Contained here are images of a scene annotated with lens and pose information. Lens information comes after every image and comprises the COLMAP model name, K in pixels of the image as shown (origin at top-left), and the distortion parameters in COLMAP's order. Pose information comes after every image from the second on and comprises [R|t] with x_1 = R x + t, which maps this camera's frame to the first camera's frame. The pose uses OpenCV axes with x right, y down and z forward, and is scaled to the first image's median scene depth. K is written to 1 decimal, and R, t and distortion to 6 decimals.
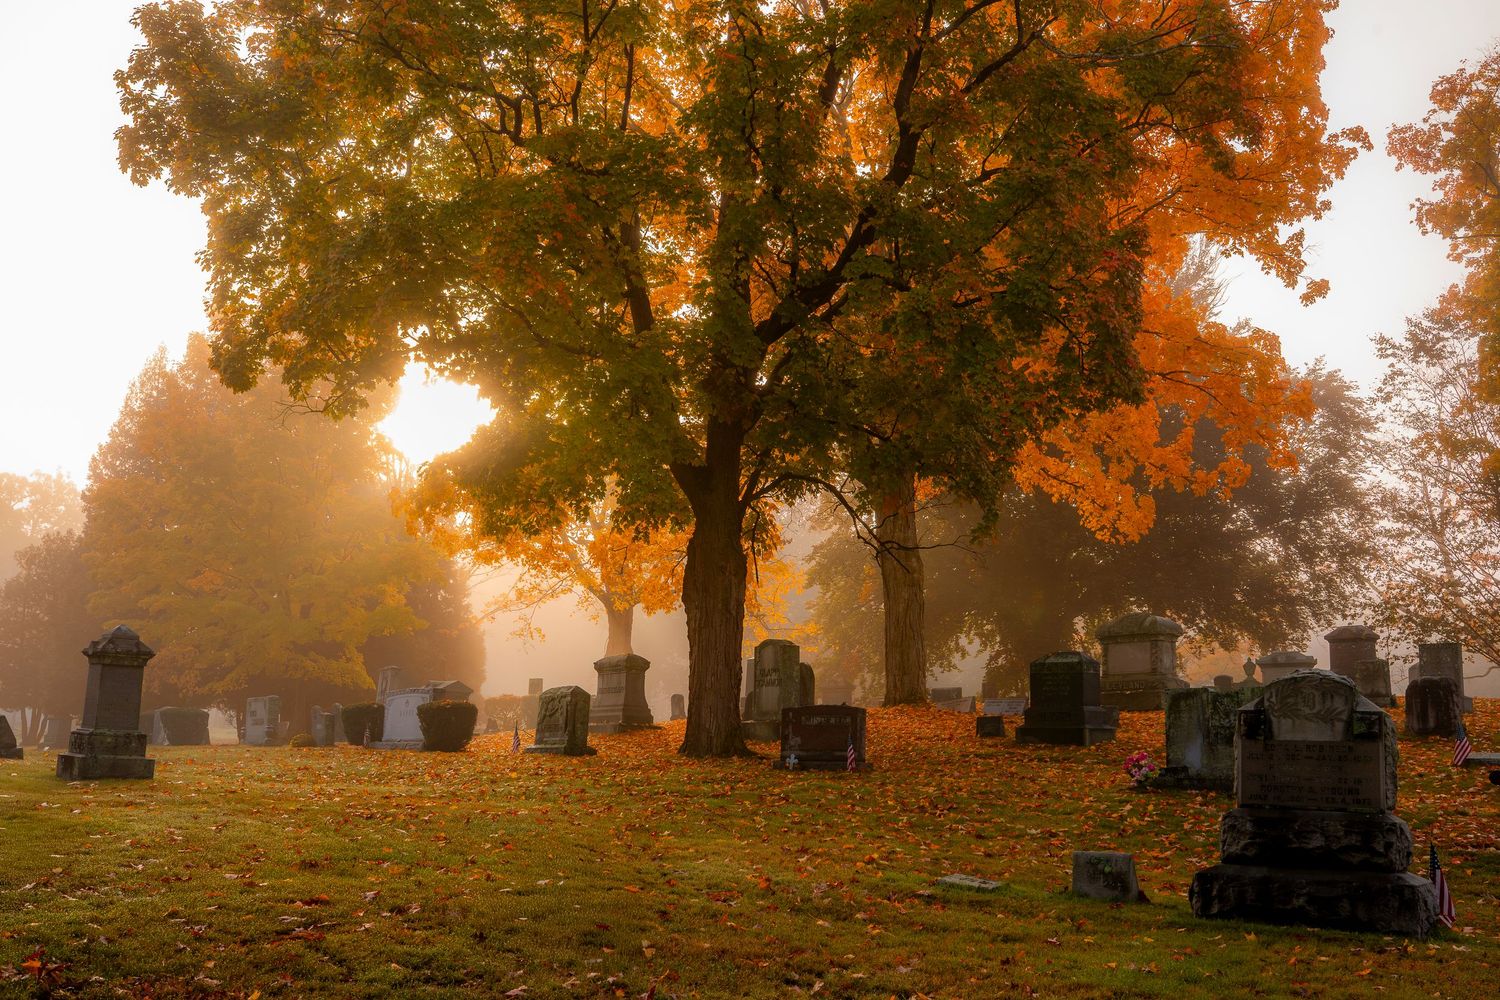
lens RADIAL K [[1545.2, 0, 750.5], [0, 1545.2, 530.0], [0, 0, 1]] dist [-0.013132, -0.000266]
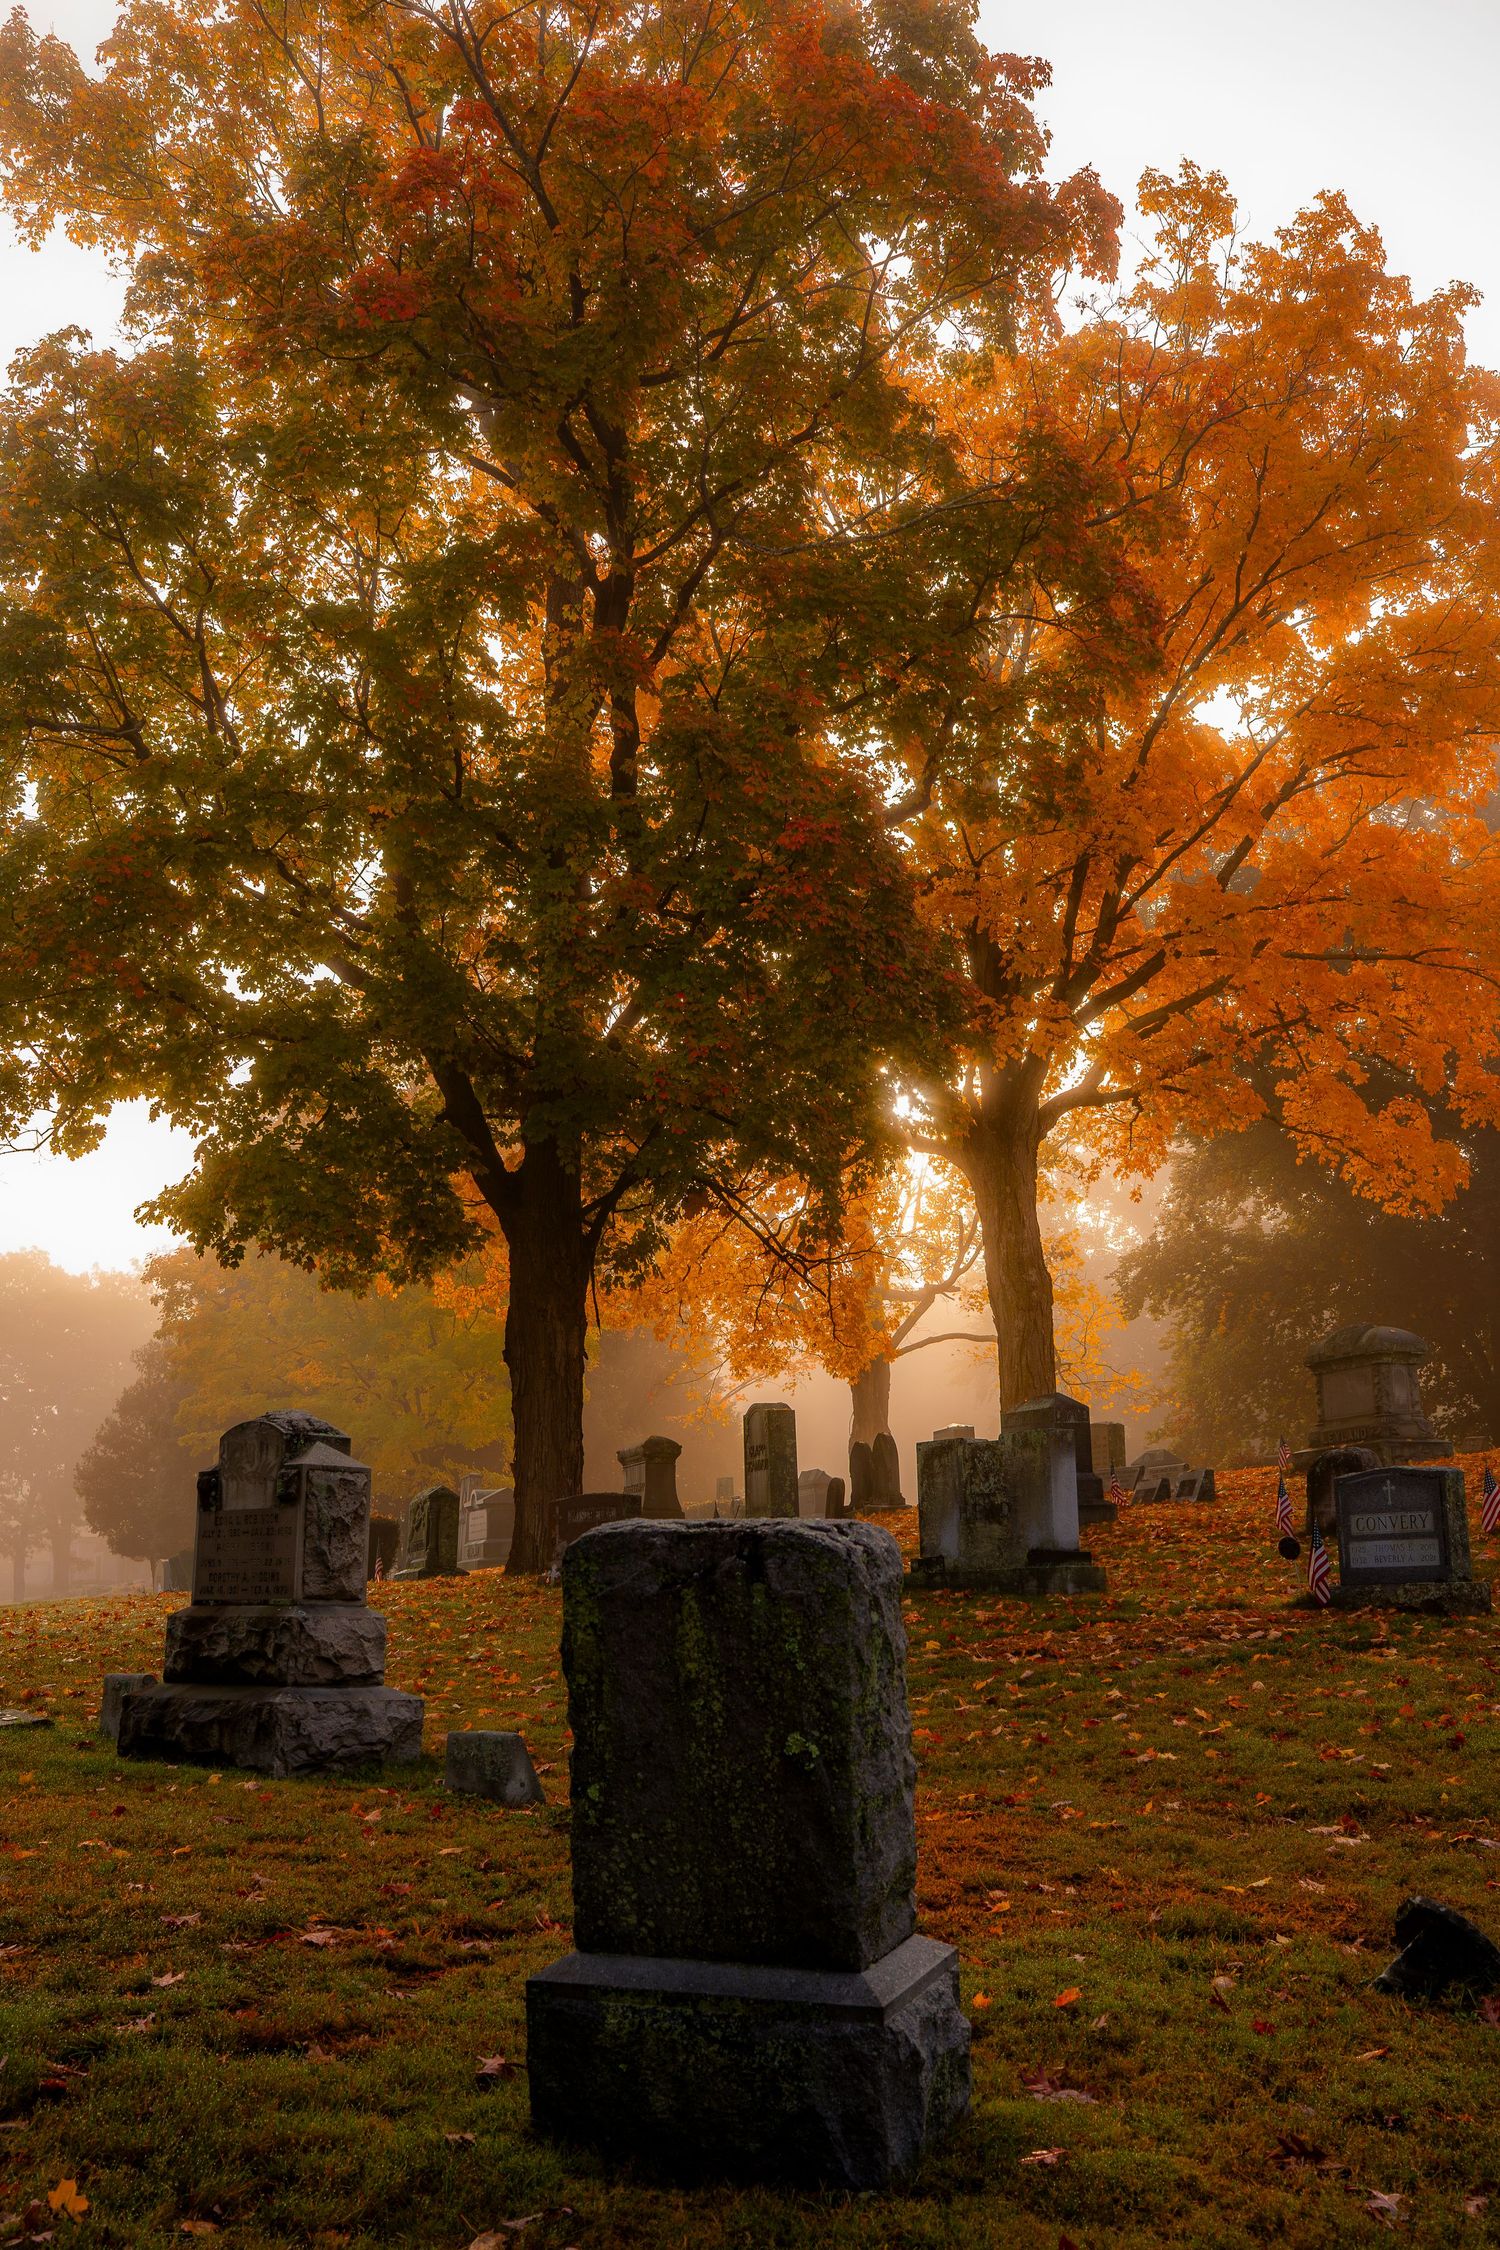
lens RADIAL K [[2249.7, 0, 750.0], [0, 2249.7, 1125.0], [0, 0, 1]] dist [-0.059709, 0.146163]
pose [[0.962312, -0.099791, -0.252976, 0.342751], [0.084831, 0.993976, -0.069396, 0.018845], [0.258377, 0.045320, 0.964980, 0.008539]]
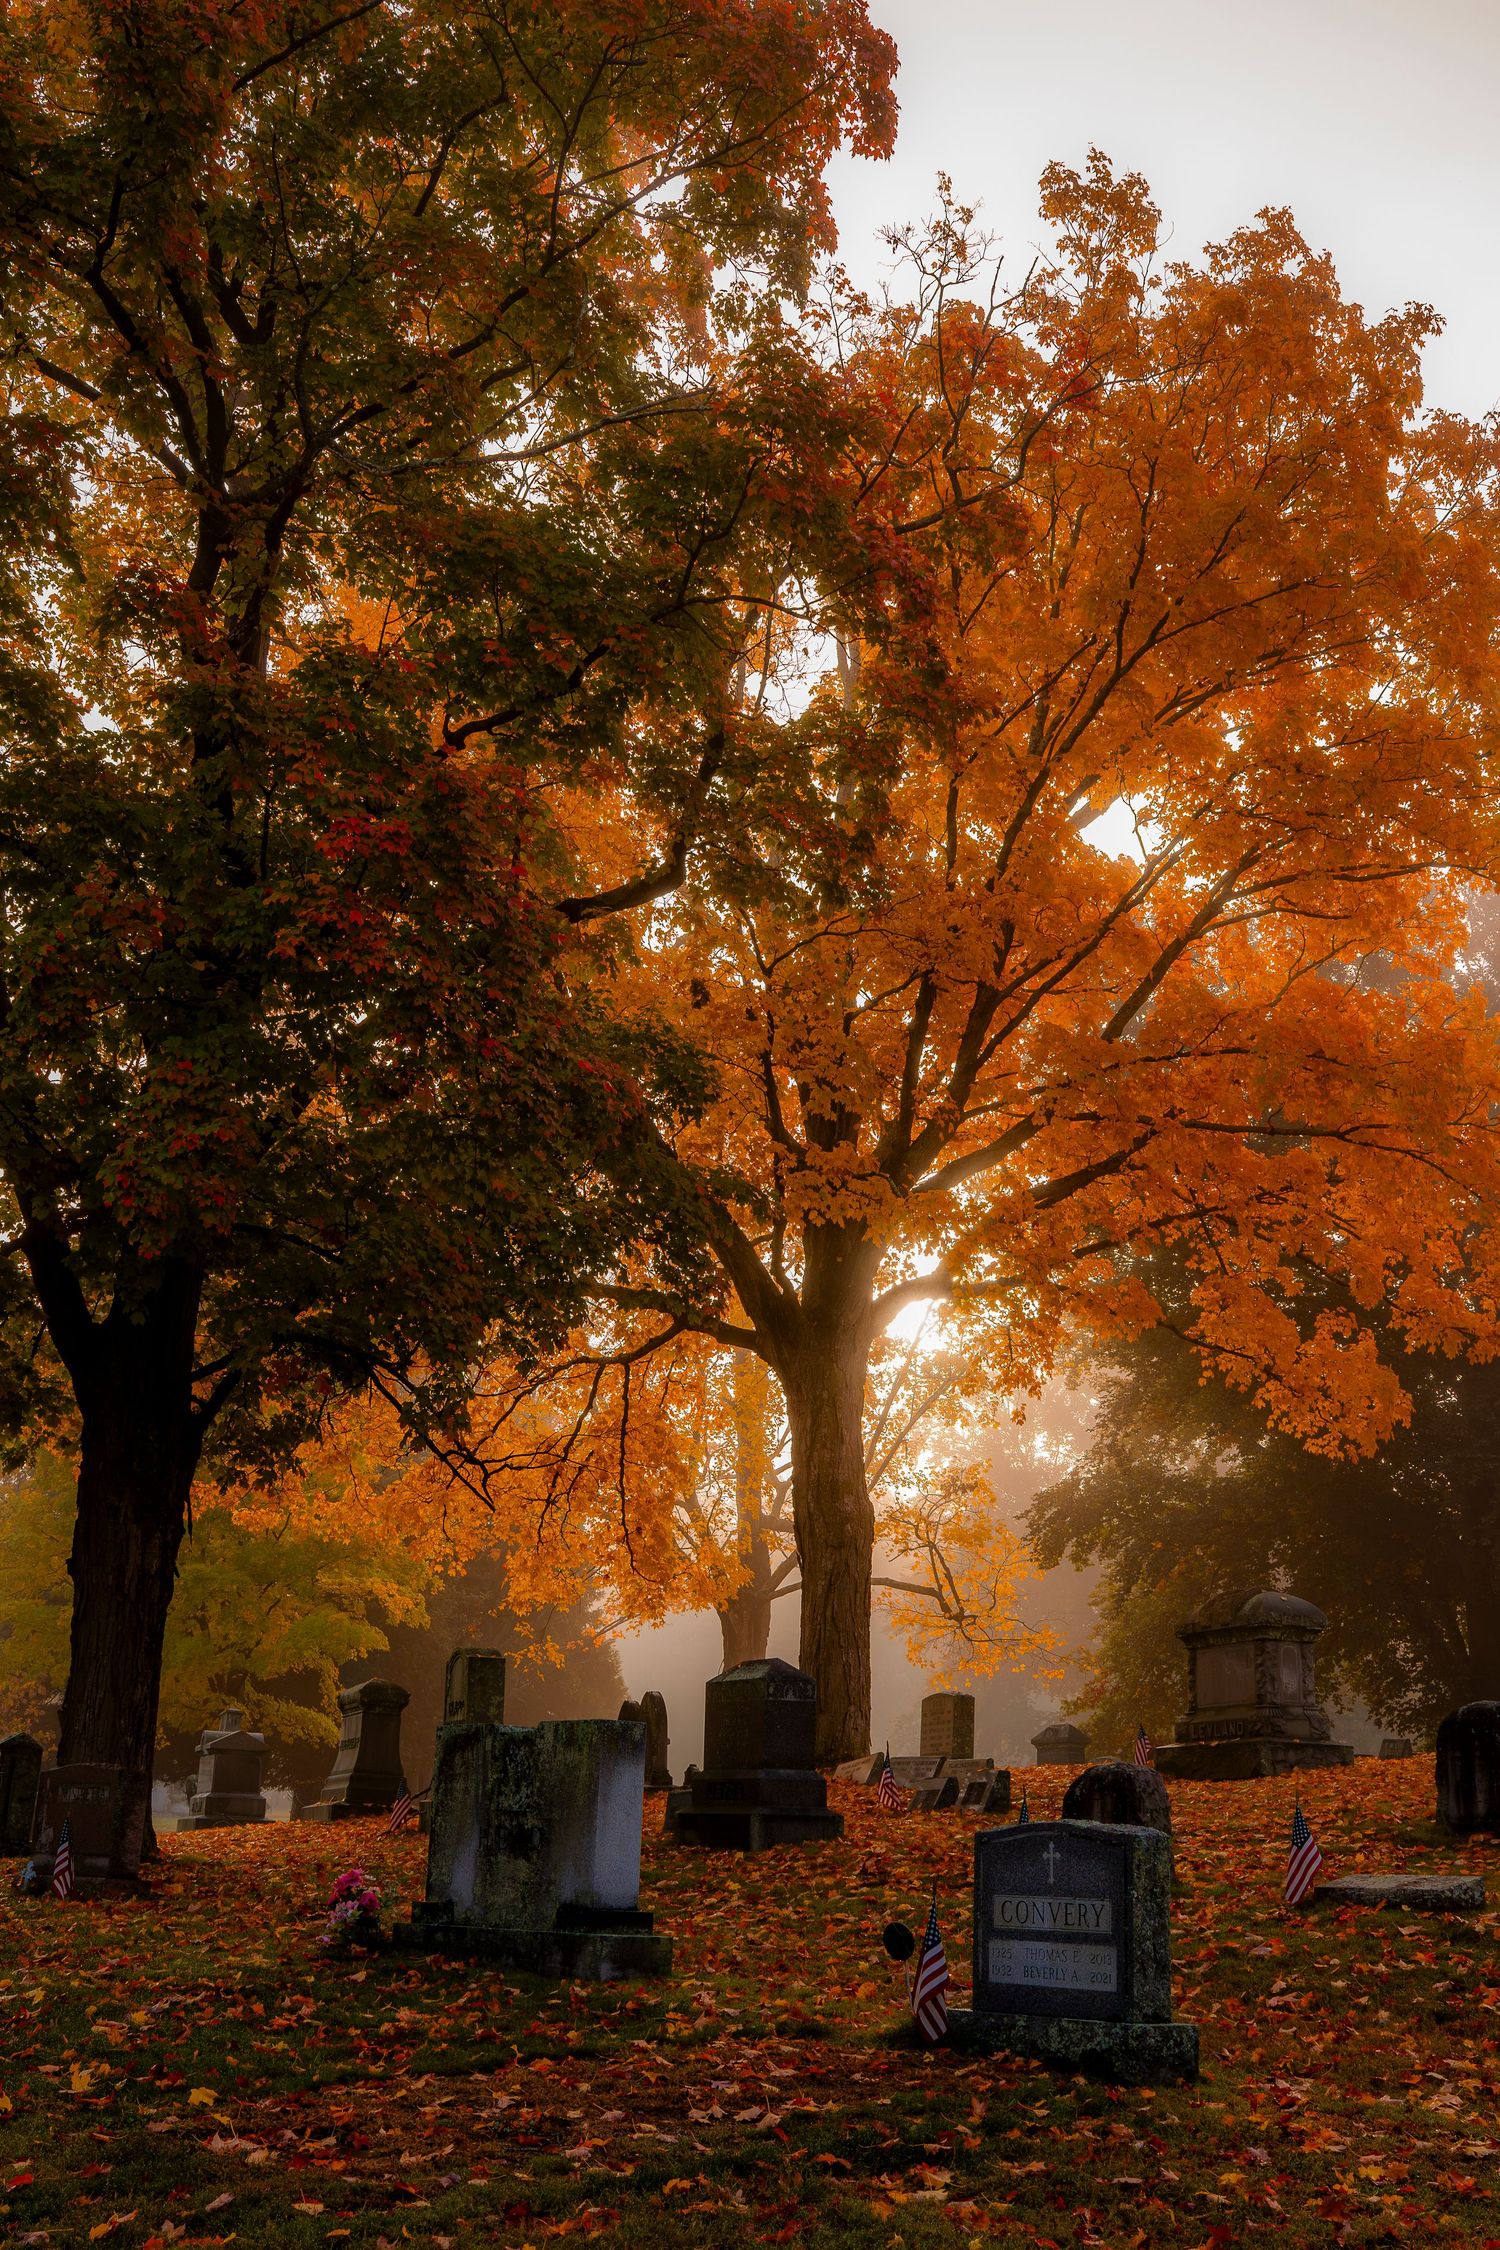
lens RADIAL K [[2406.0, 0, 735.3], [0, 2406.0, 1178.9], [0, 0, 1]] dist [-0.082349, 0.211183]
pose [[0.966826, -0.063485, -0.247419, 0.399998], [0.030412, 0.990342, -0.135270, 0.029482], [0.253617, 0.123258, 0.959420, 0.228676]]
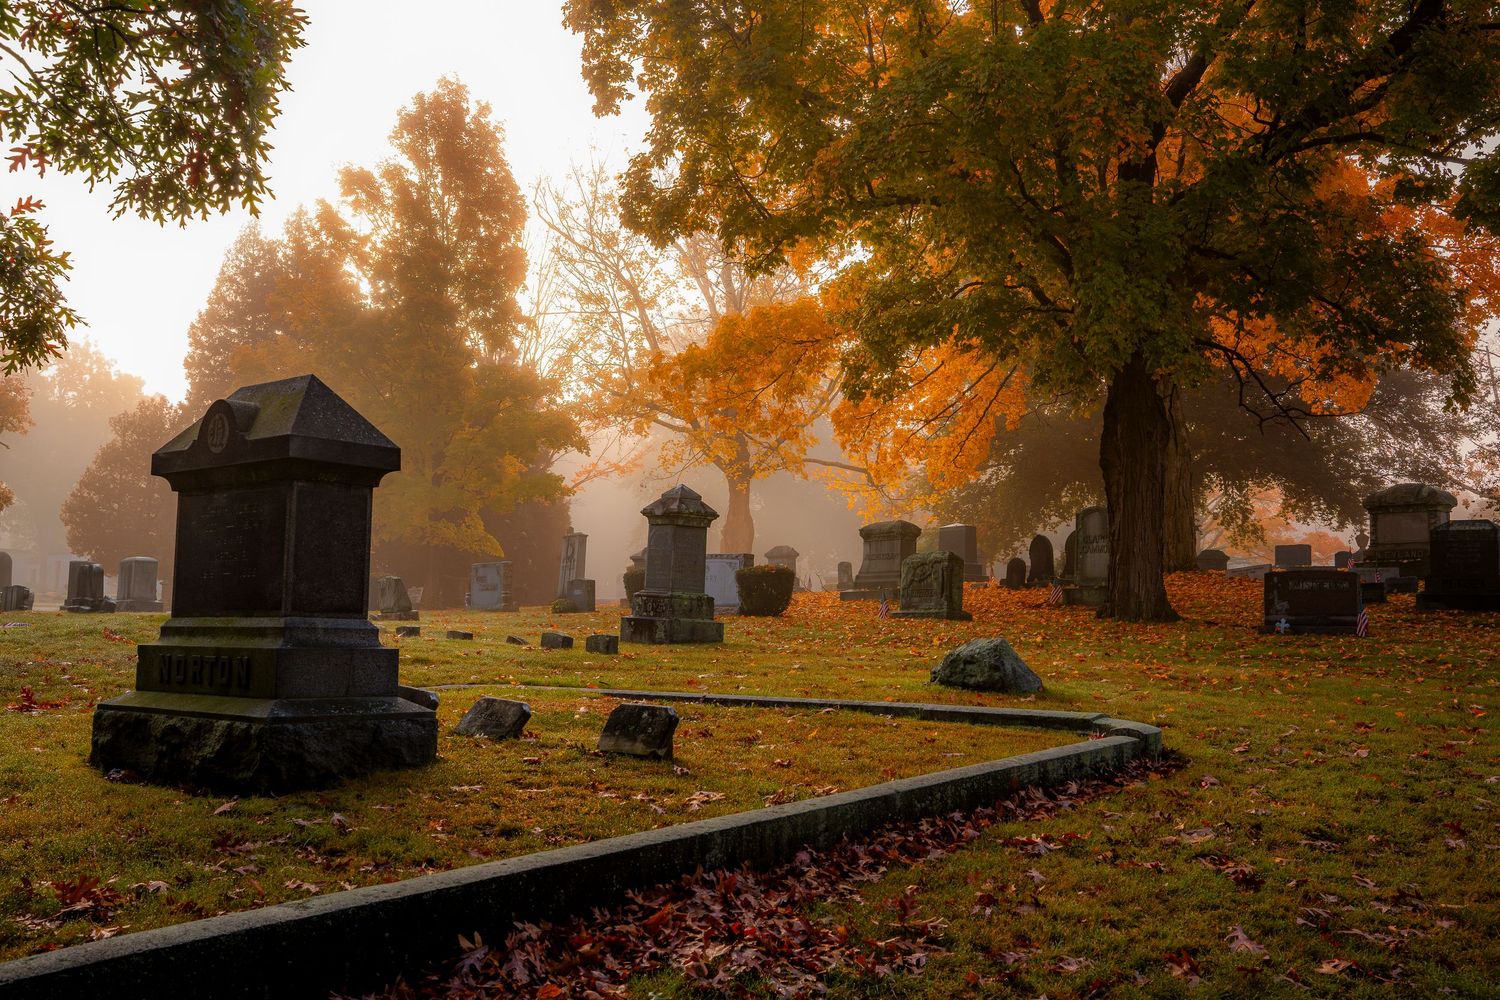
lens RADIAL K [[1499.8, 0, 750.0], [0, 1499.8, 500.0], [0, 0, 1]] dist [-0.059709, 0.146163]
pose [[0.999212, 0.005391, 0.039324, -0.305907], [-0.007854, 0.997999, 0.062742, 0.008836], [-0.038907, -0.063001, 0.997255, 0.045195]]
